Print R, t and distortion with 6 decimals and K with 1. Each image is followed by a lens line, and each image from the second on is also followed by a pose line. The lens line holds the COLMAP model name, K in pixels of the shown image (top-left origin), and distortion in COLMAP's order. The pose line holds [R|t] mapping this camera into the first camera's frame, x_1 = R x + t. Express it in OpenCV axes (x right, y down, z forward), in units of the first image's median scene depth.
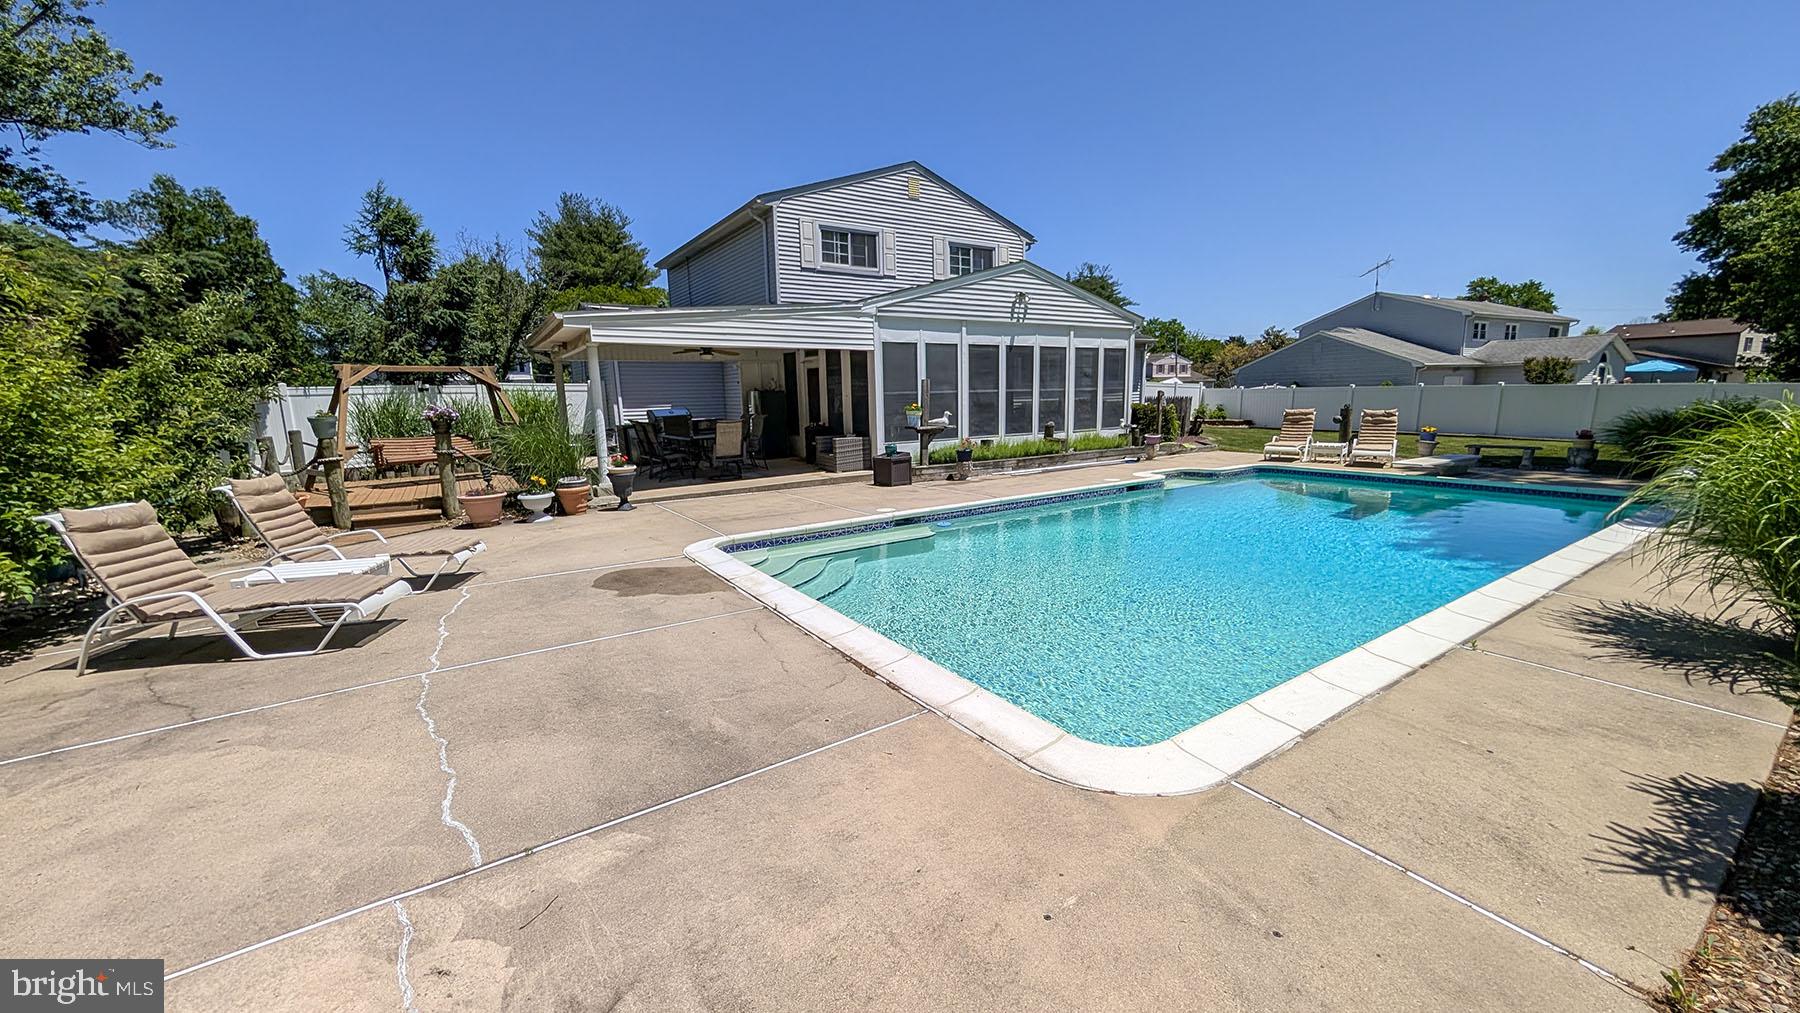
lens RADIAL K [[675.3, 0, 898.0], [0, 675.3, 518.4], [0, 0, 1]] dist [0.000867, -0.000316]
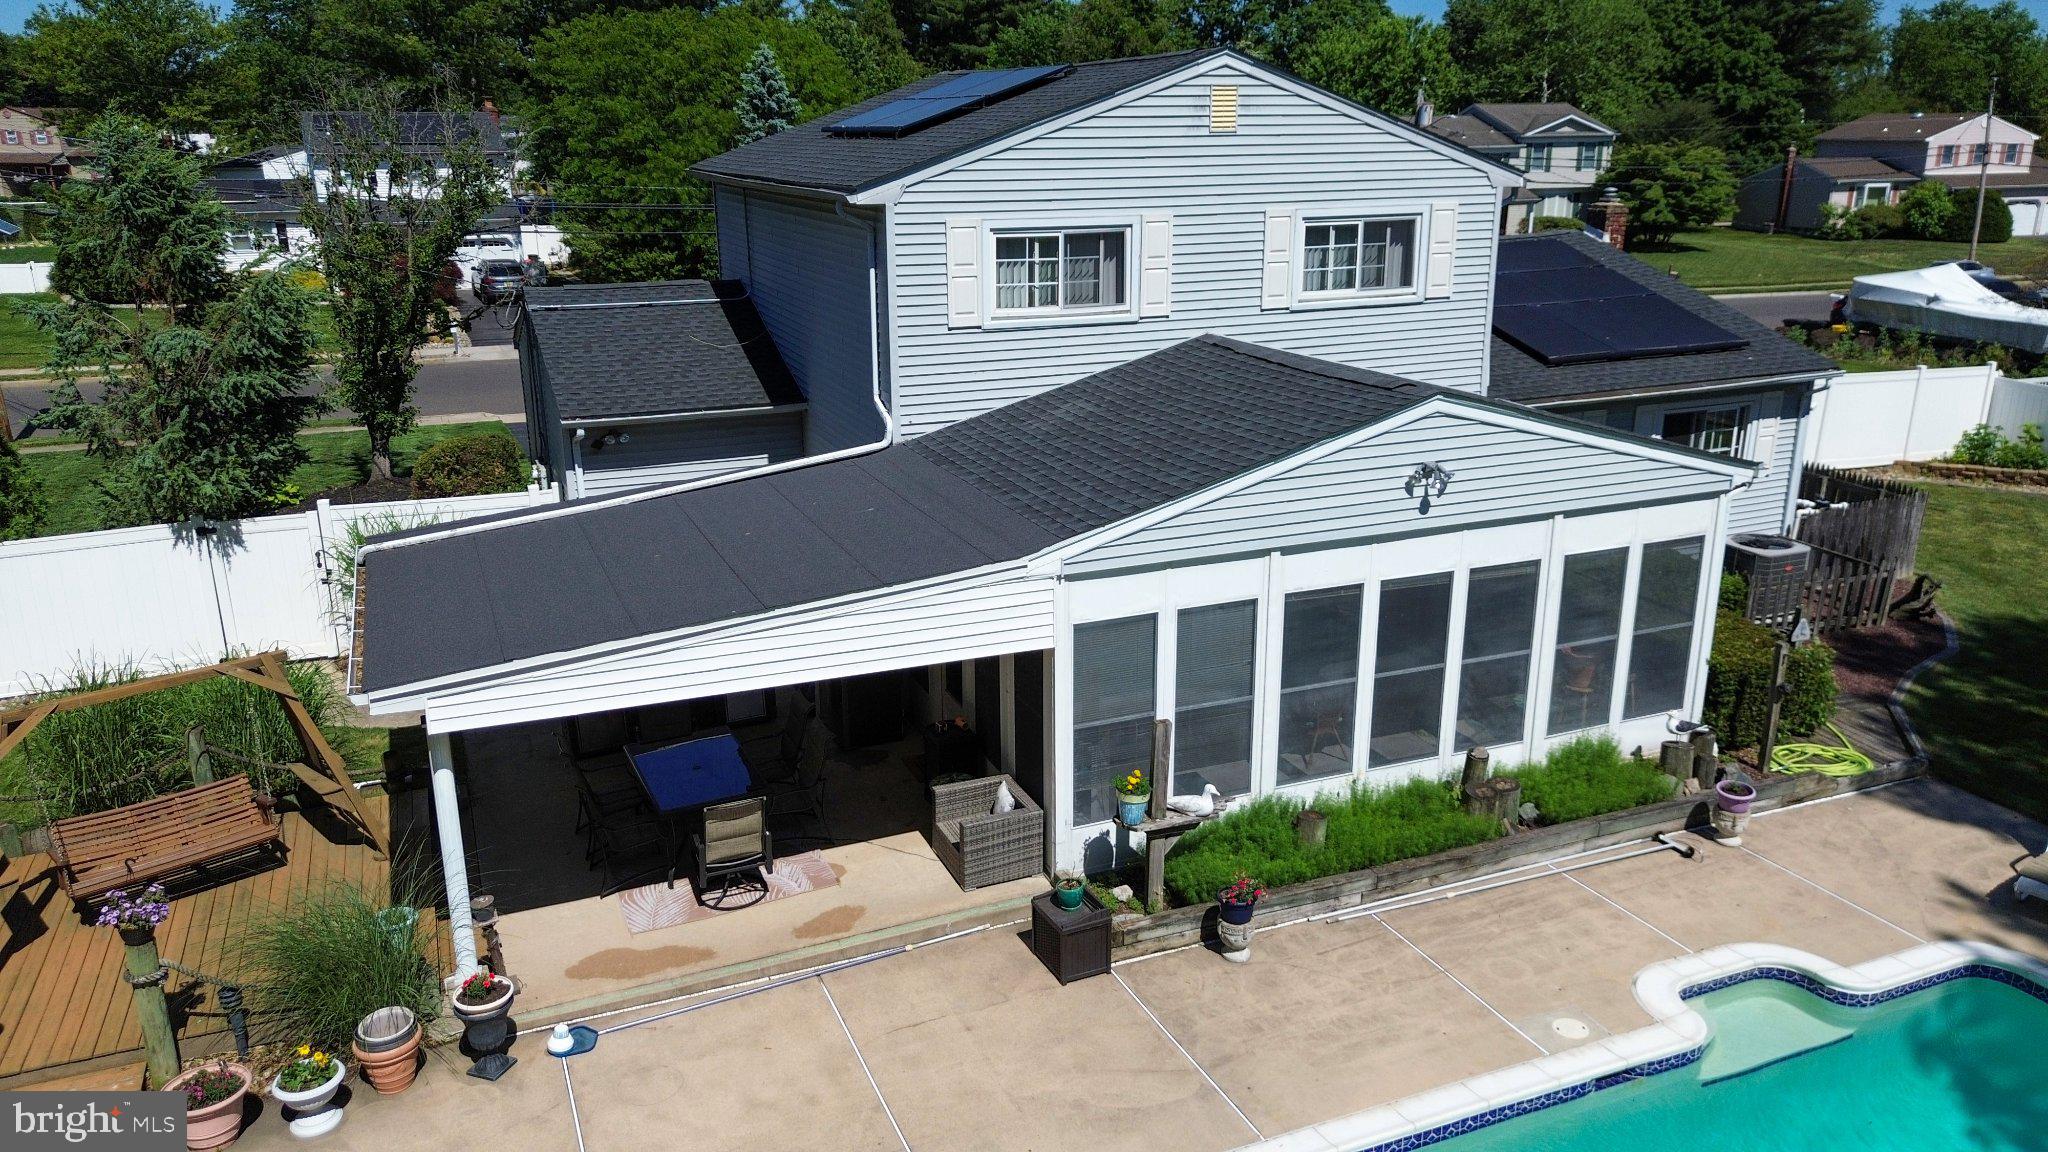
lens RADIAL K [[1440.2, 0, 1011.0], [0, 1440.2, 578.2], [0, 0, 1]] dist [0.025190, -0.009313]
pose [[0.980463, 0.070002, -0.183828, 0.094037], [-0.046790, 0.990708, 0.127703, -0.355787], [0.191059, -0.116607, 0.974628, 0.050573]]
